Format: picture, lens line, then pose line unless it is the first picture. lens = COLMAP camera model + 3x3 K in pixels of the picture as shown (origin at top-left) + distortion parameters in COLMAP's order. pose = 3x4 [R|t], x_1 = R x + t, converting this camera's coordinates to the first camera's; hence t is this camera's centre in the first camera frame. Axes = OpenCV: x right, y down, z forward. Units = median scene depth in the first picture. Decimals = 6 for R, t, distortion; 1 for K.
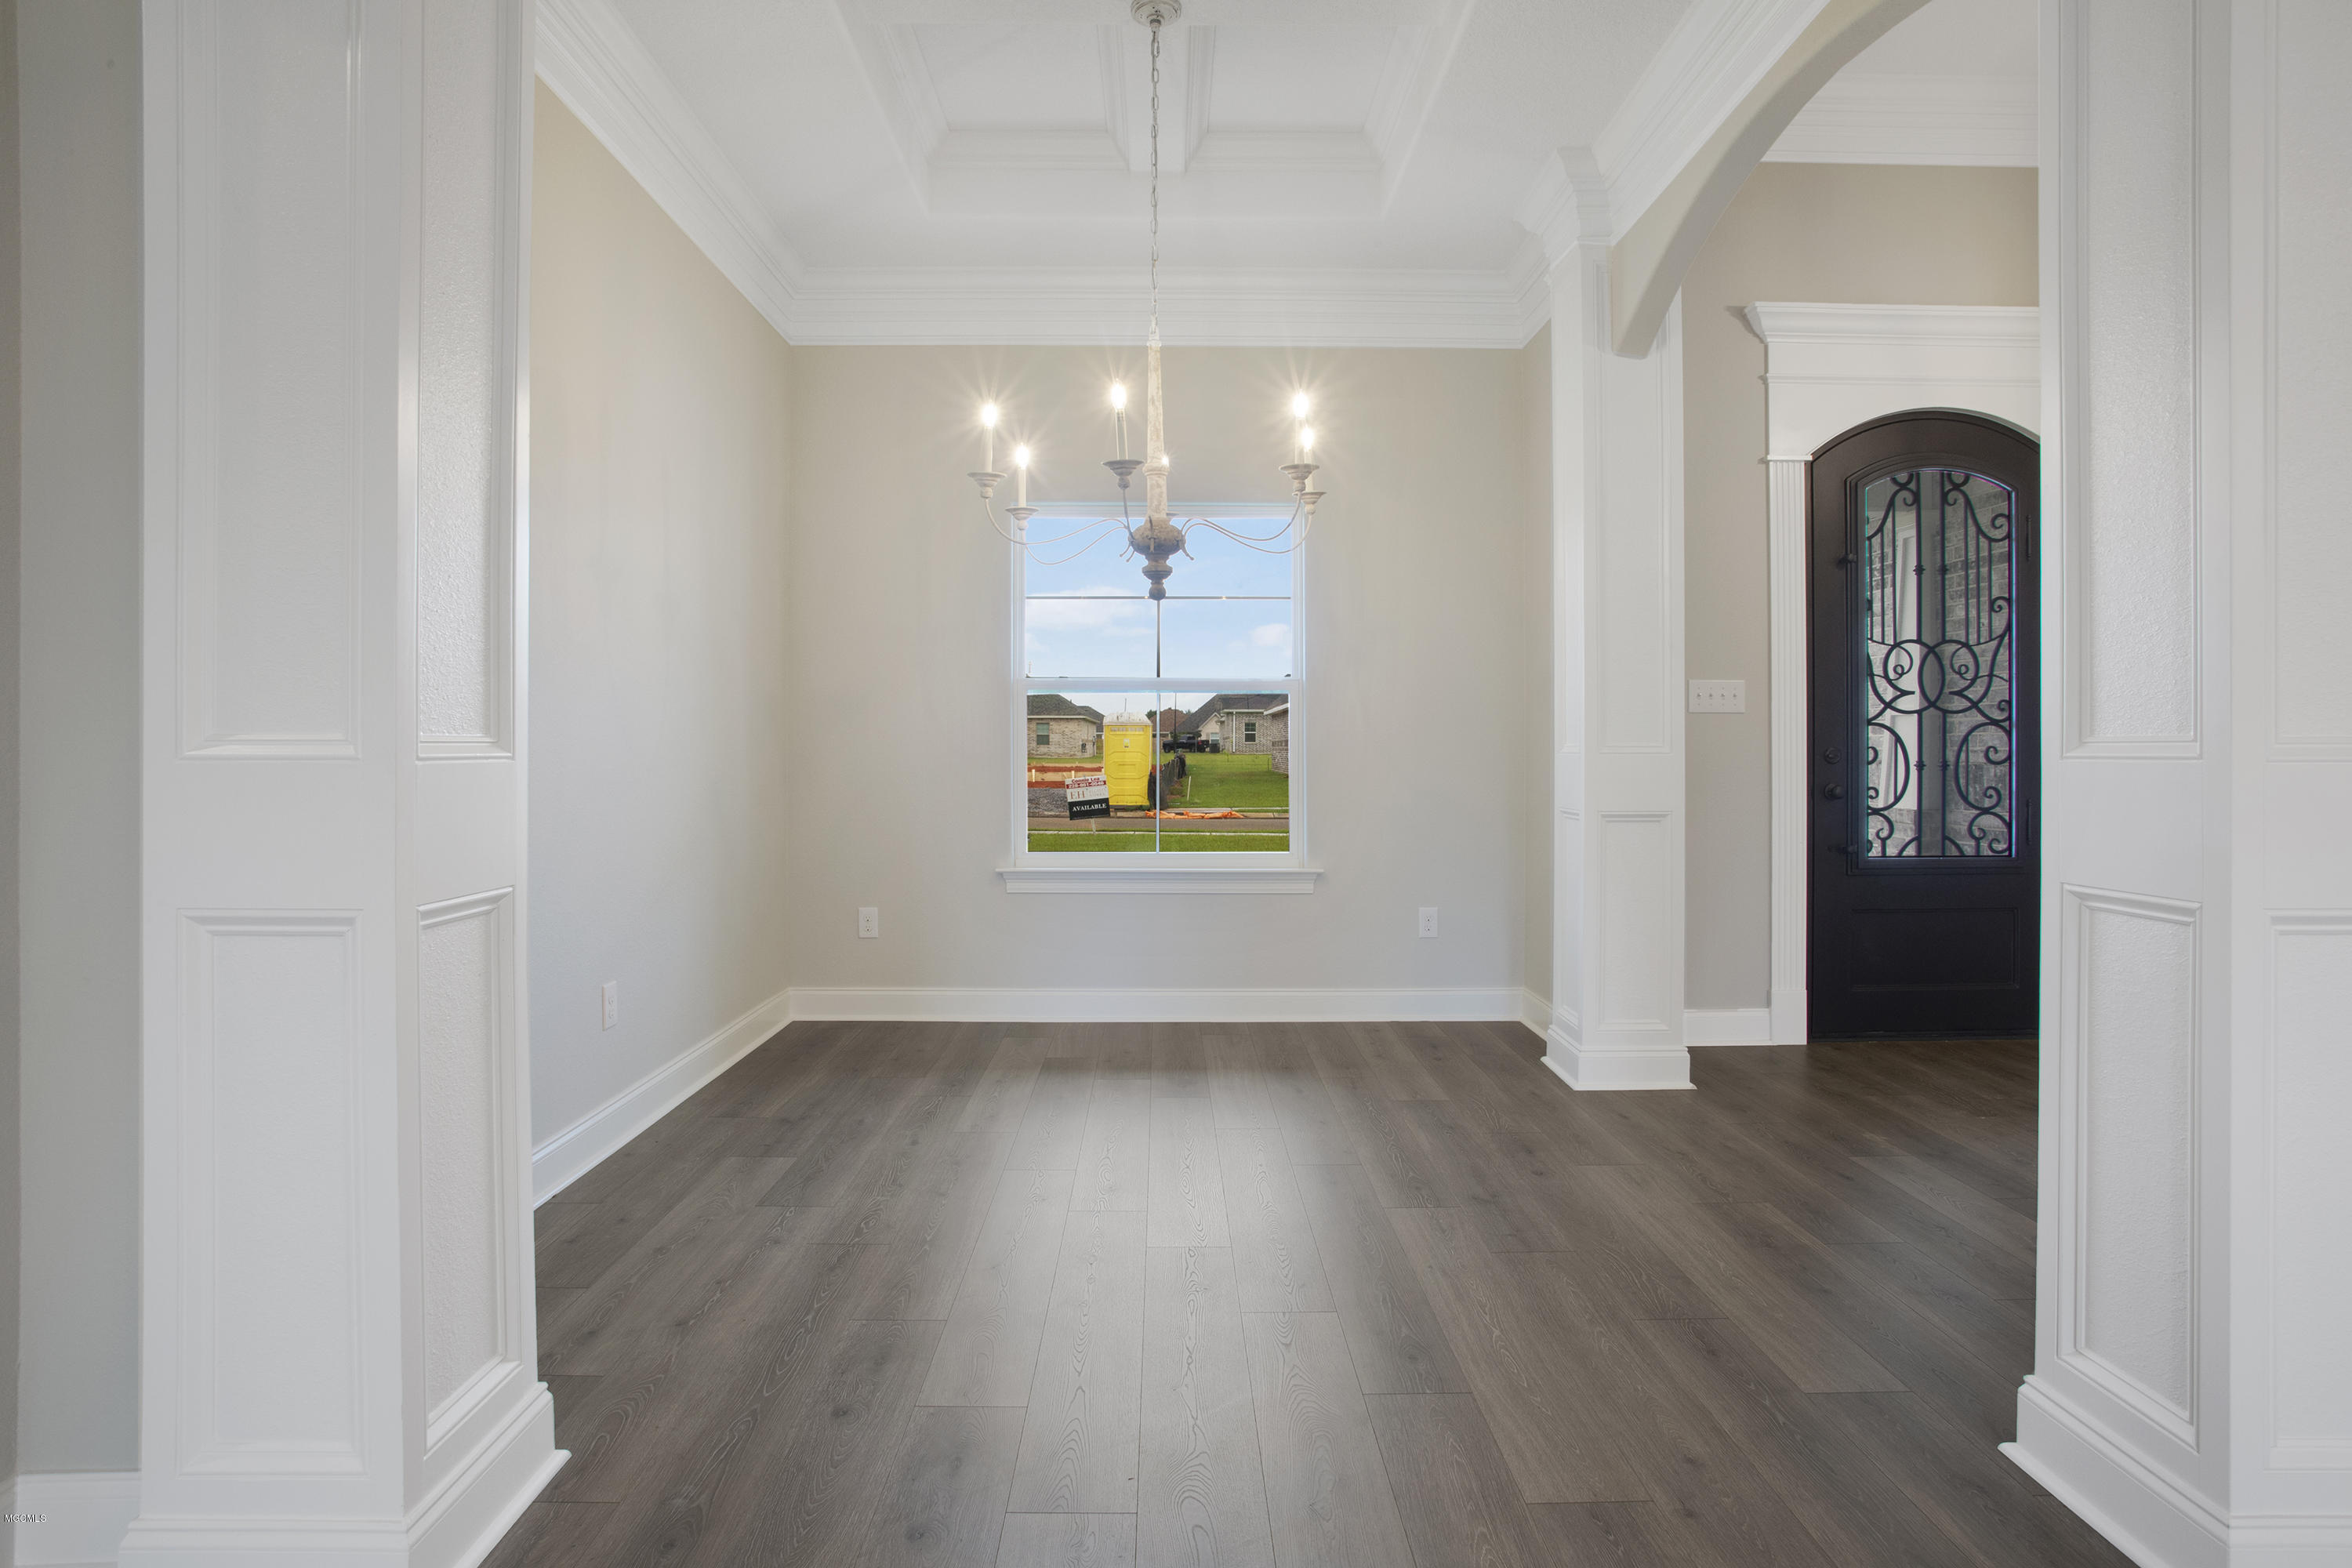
lens RADIAL K [[1283.4, 0, 1217.4], [0, 1283.4, 758.8], [0, 0, 1]] dist [0.001057, 0.001667]
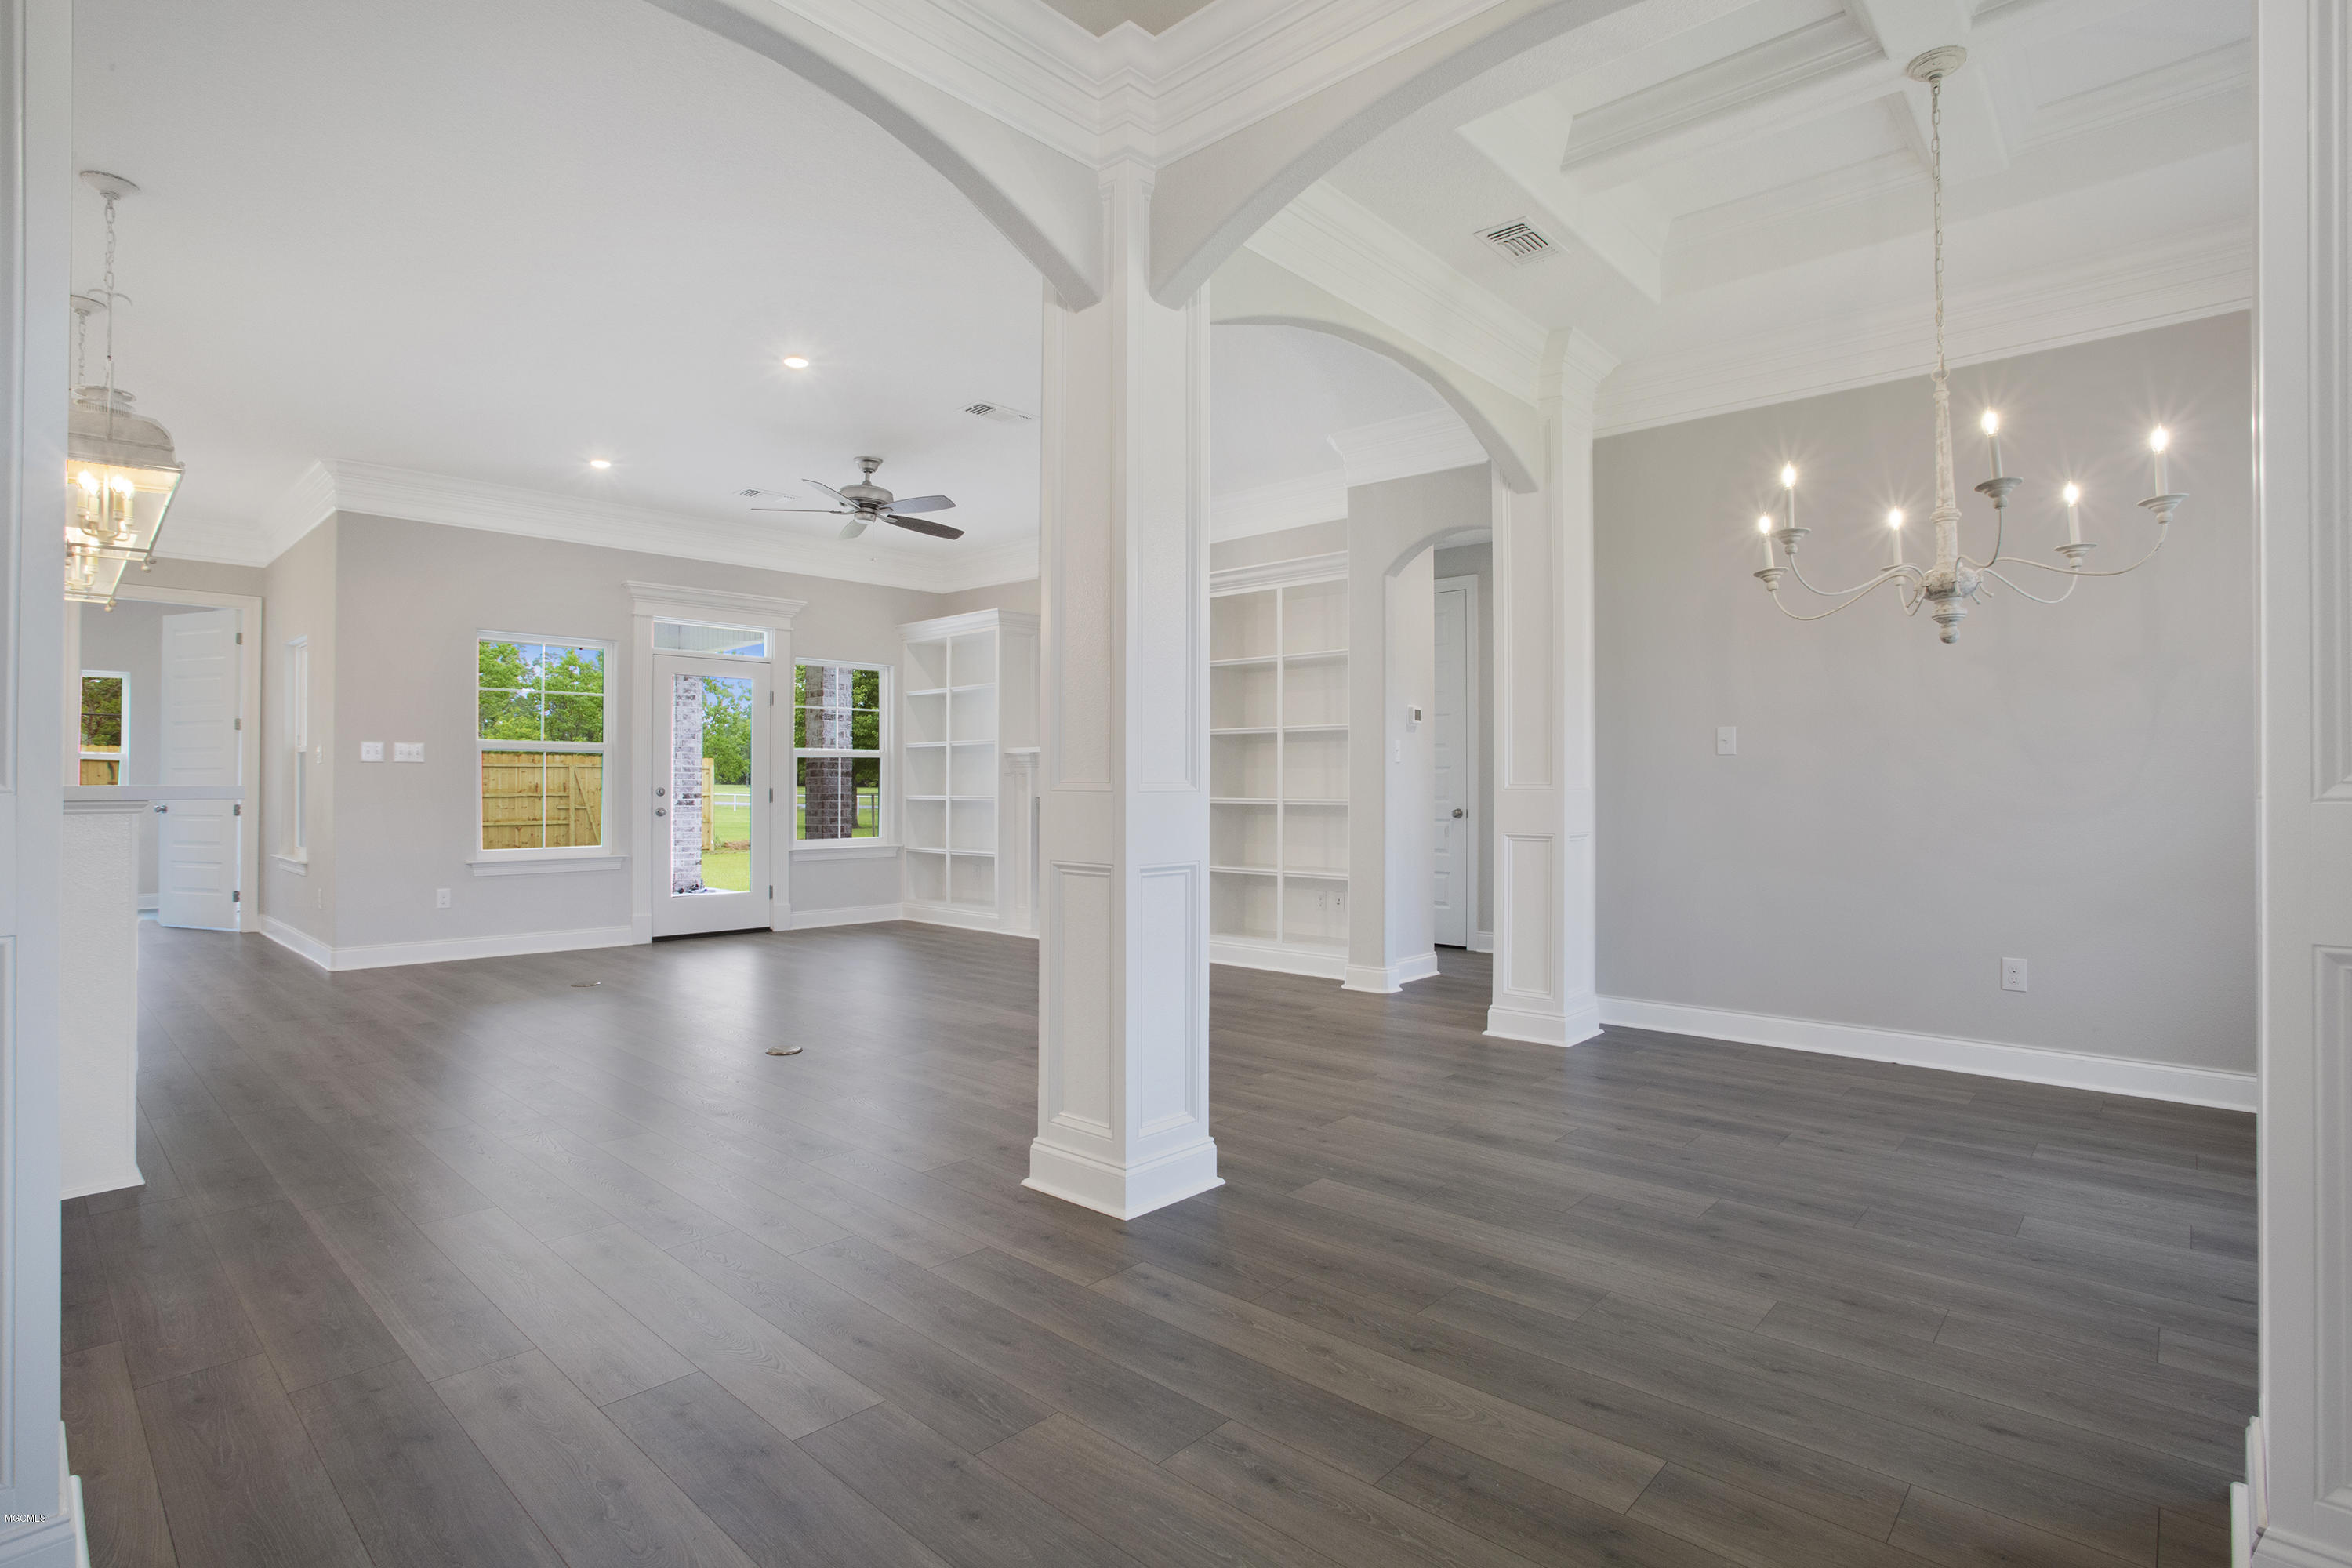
lens RADIAL K [[1146.7, 0, 1164.1], [0, 1146.7, 773.9], [0, 0, 1]] dist [-0.055884, 0.022168]
pose [[-0.718673, -0.002880, -0.695342, 0.766920], [-0.002752, 0.999995, -0.001297, -0.011446], [0.695343, 0.000982, -0.718677, 0.901744]]
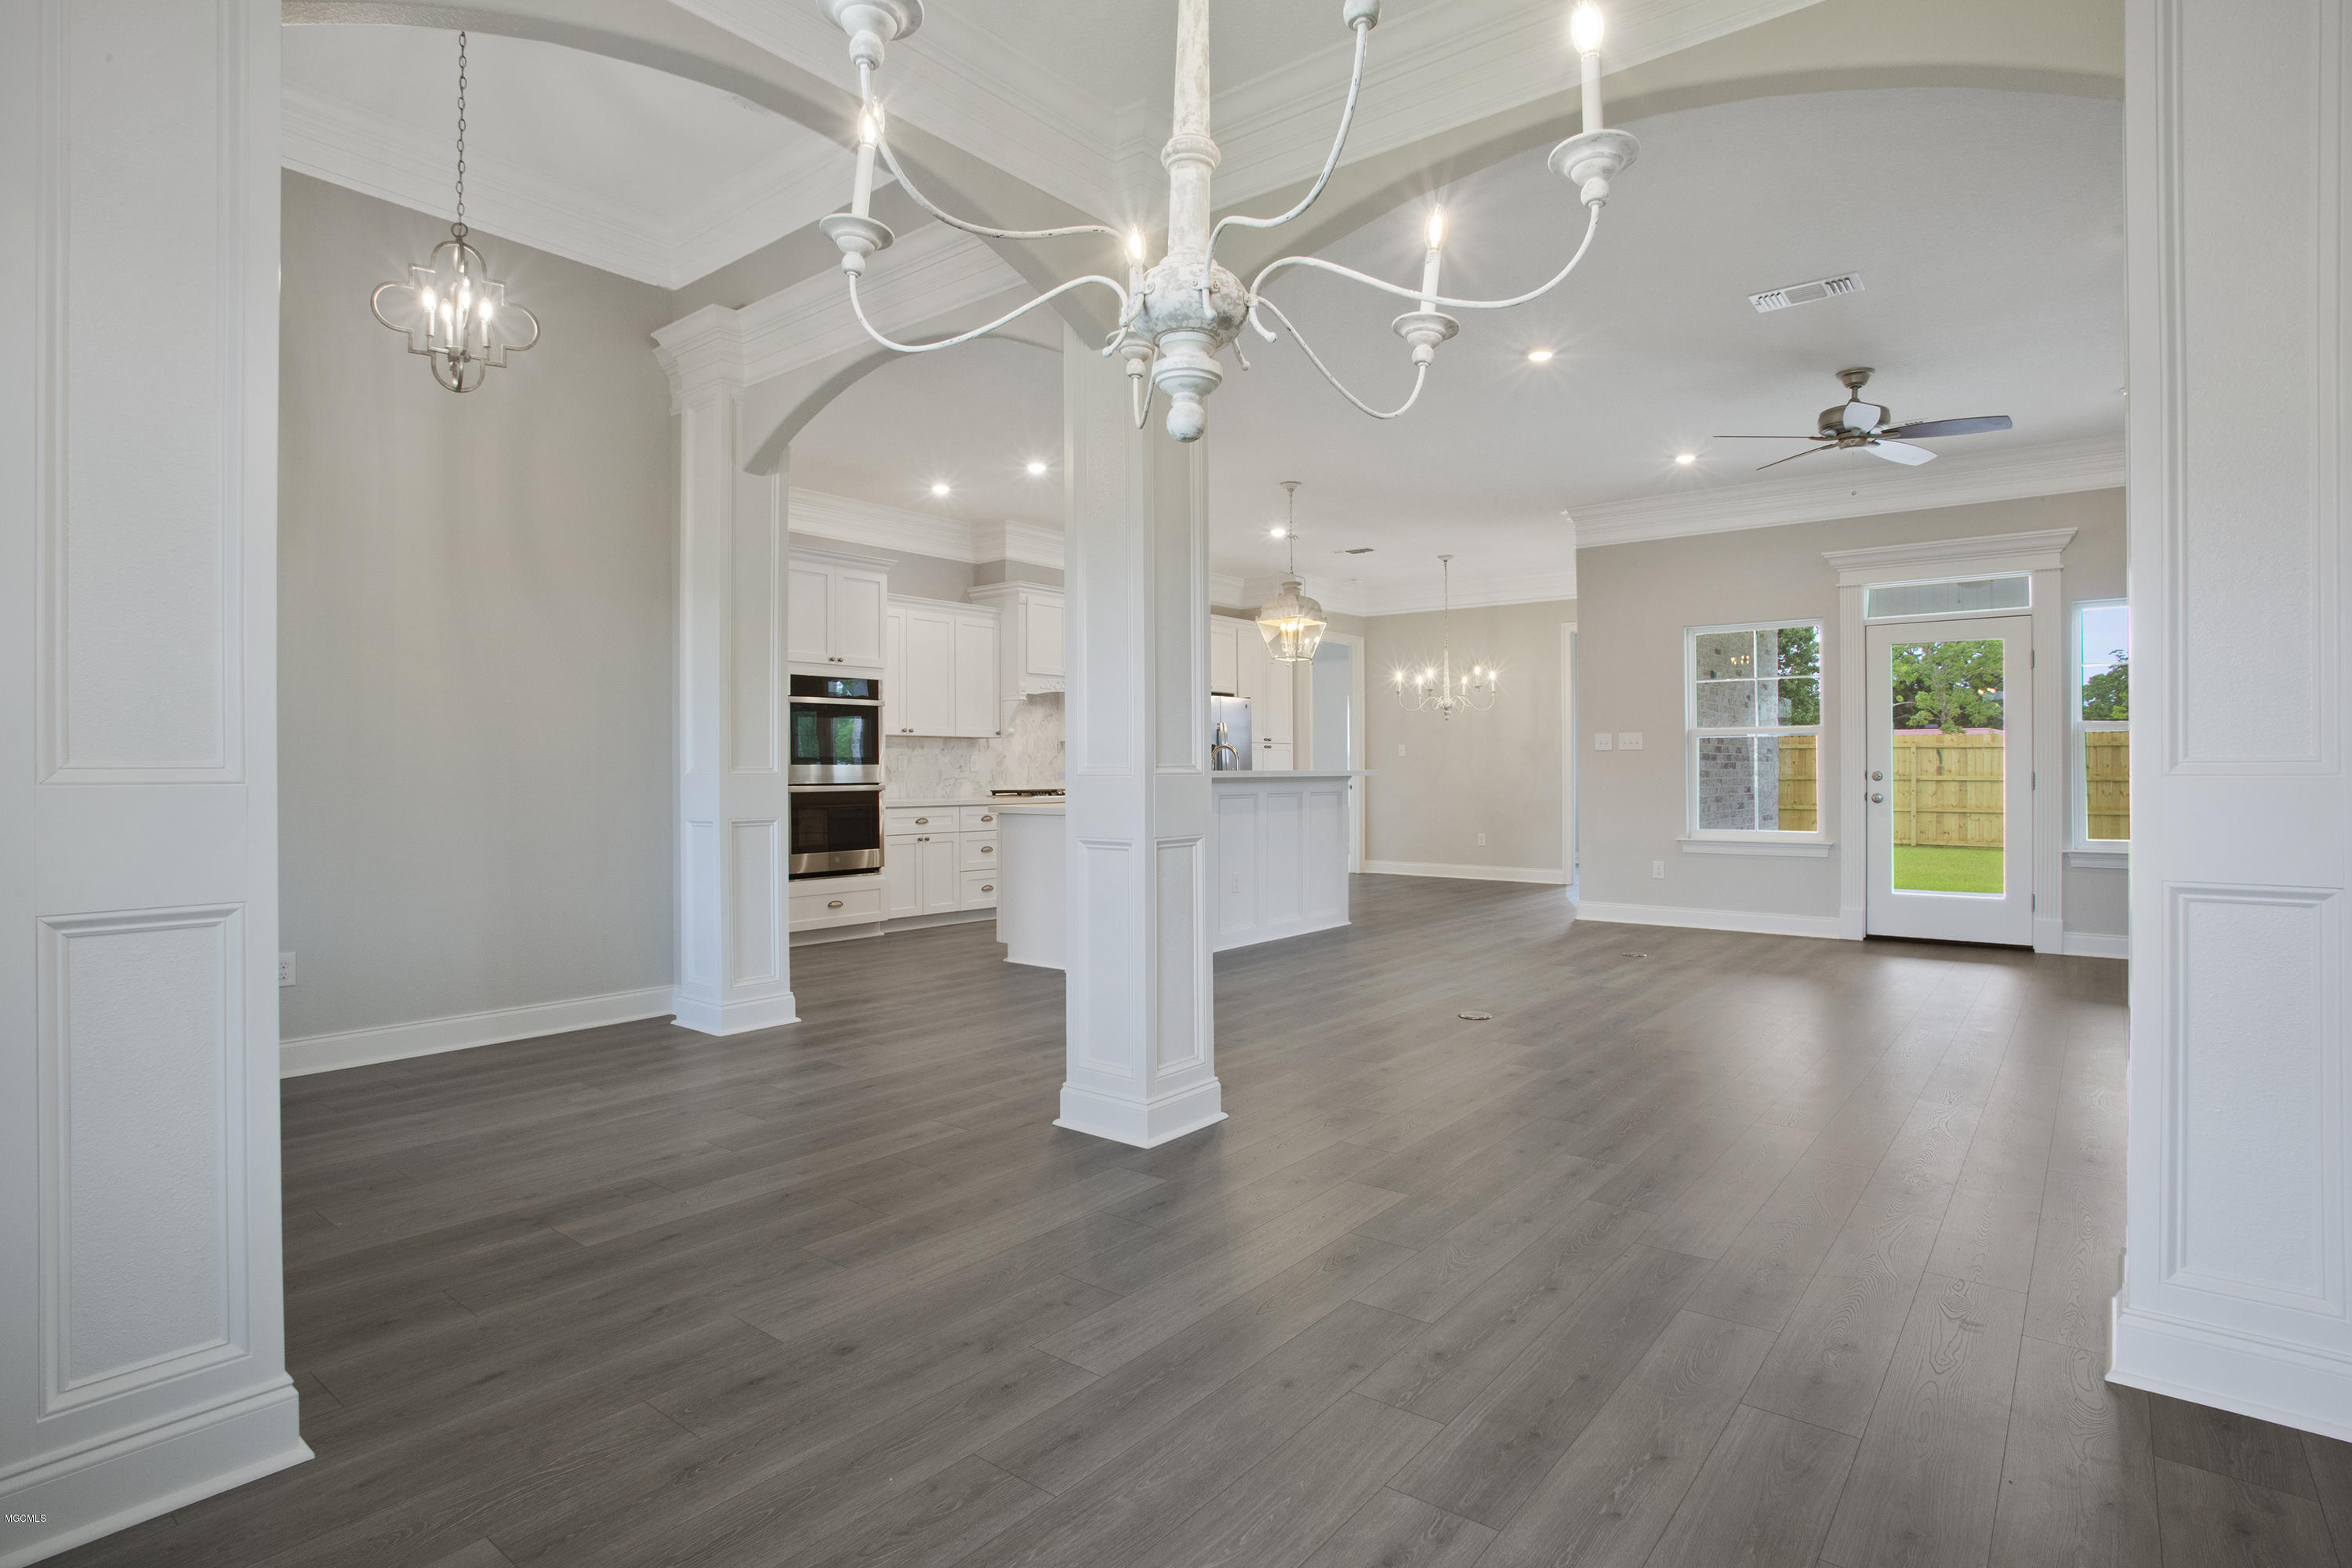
lens RADIAL K [[1184.2, 0, 1163.2], [0, 1184.2, 772.3], [0, 0, 1]] dist [-0.054342, 0.000053]
pose [[-0.749828, 0.005774, 0.661607, -0.231495], [0.010144, 0.999945, 0.002769, -0.003867], [-0.661554, 0.008788, -0.749846, 0.980265]]
